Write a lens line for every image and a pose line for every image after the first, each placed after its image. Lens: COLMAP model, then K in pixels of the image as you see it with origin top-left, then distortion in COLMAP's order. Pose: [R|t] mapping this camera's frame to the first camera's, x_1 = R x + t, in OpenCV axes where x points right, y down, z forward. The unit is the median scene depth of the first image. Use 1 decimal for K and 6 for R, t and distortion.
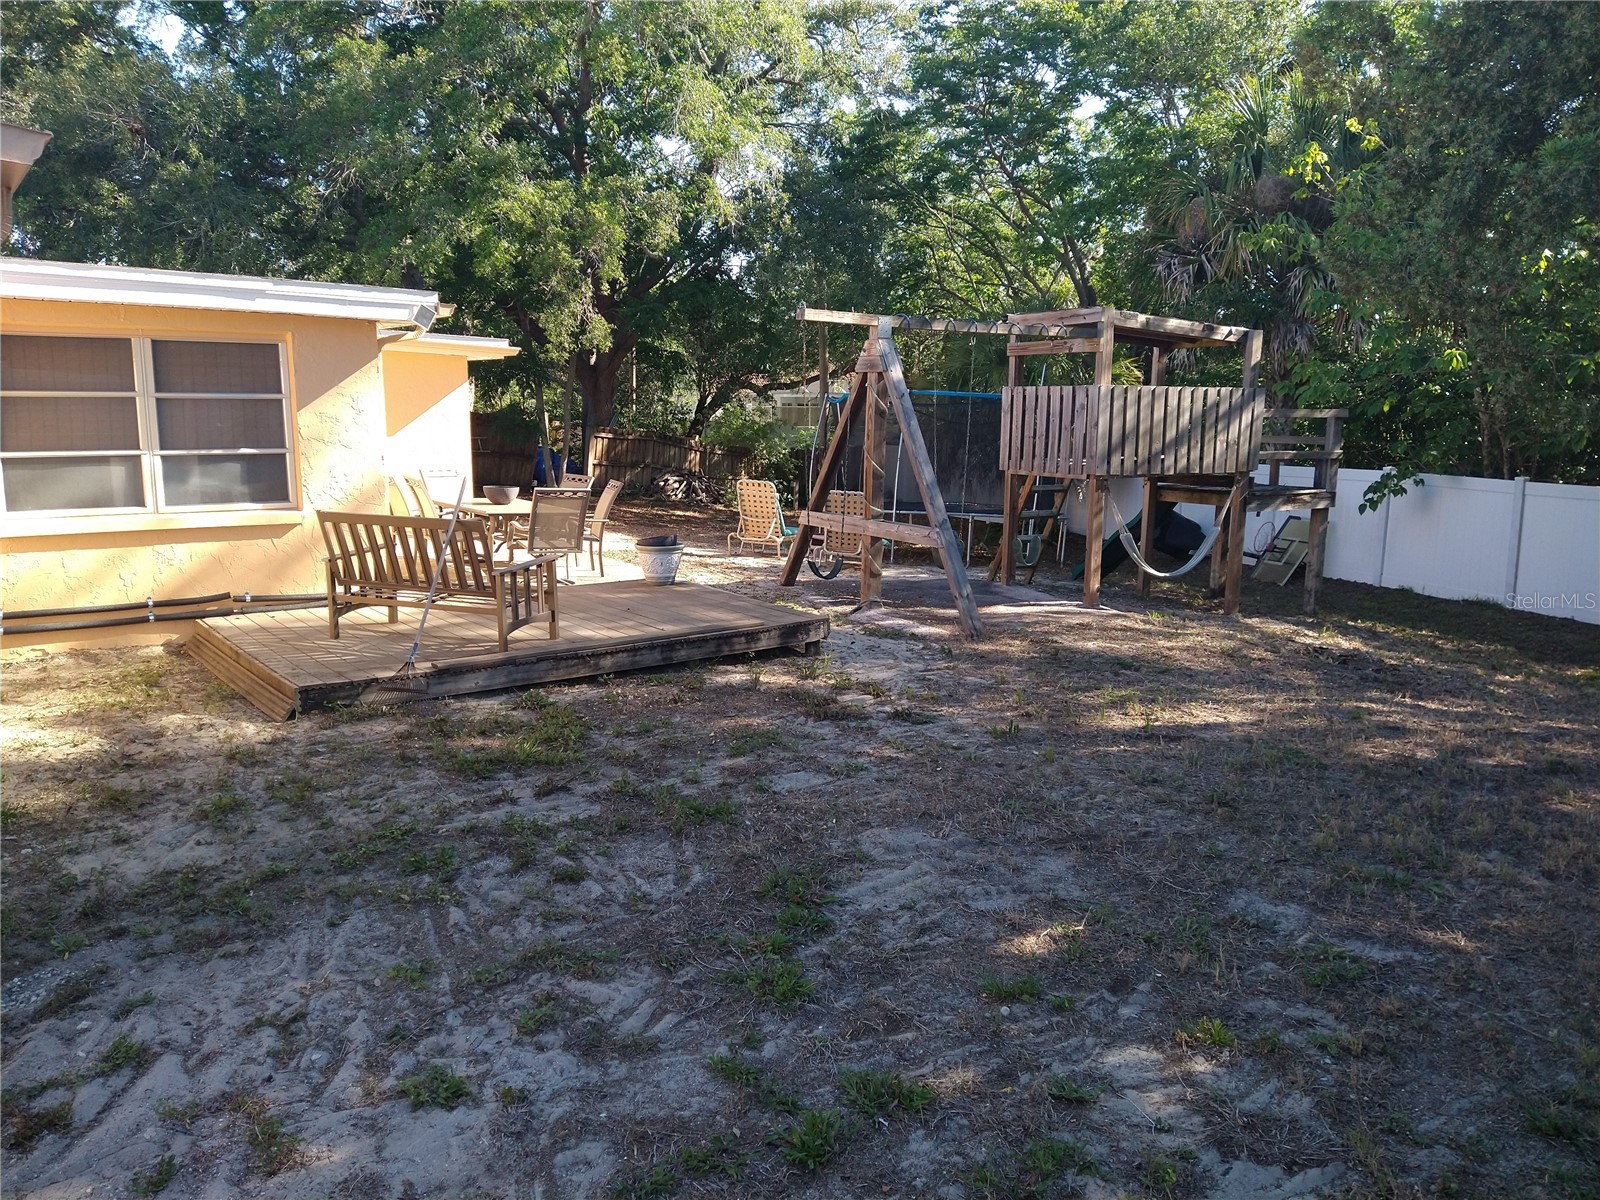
lens RADIAL K [[1152.3, 0, 800.0], [0, 1152.3, 600.0], [0, 0, 1]] dist [0.081524, -0.110556]
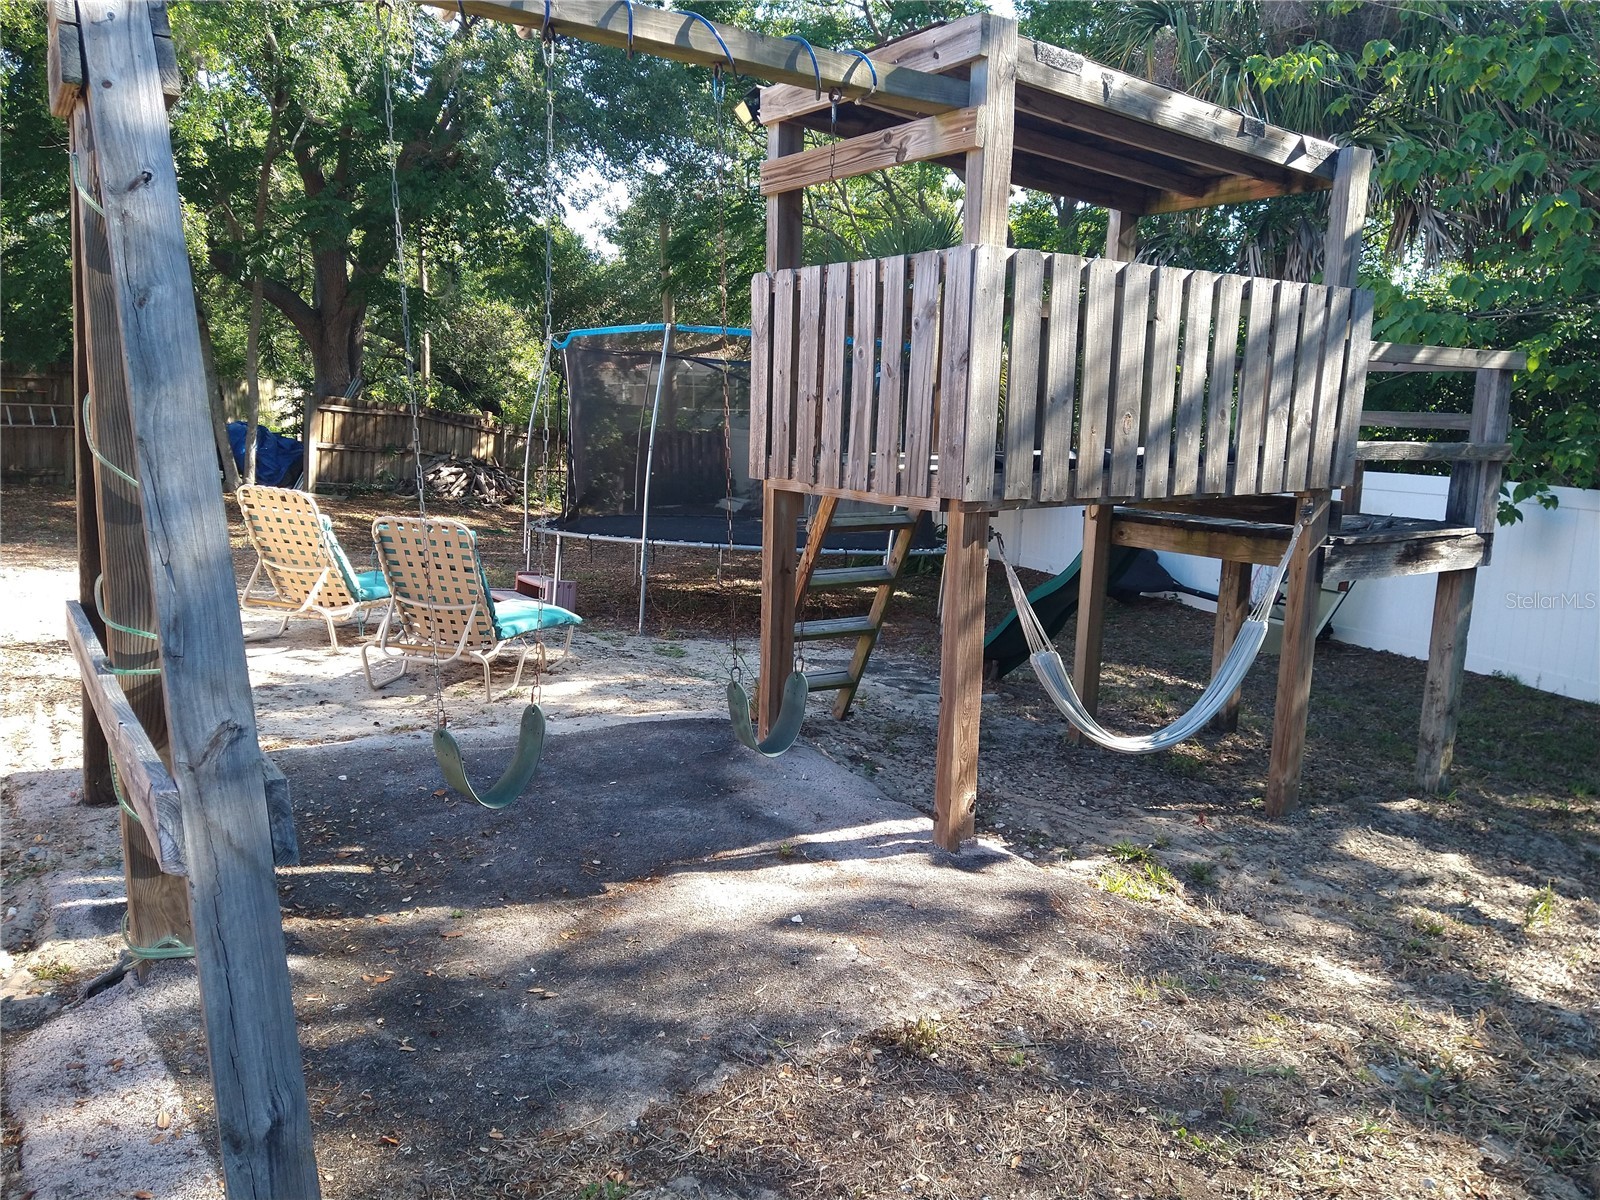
lens RADIAL K [[1152.3, 0, 800.0], [0, 1152.3, 600.0], [0, 0, 1]] dist [0.081524, -0.110556]
pose [[0.998221, 0.006630, 0.059252, 0.250182], [-0.007197, 0.999930, 0.009355, -0.109290], [-0.059186, -0.009765, 0.998199, 0.879386]]
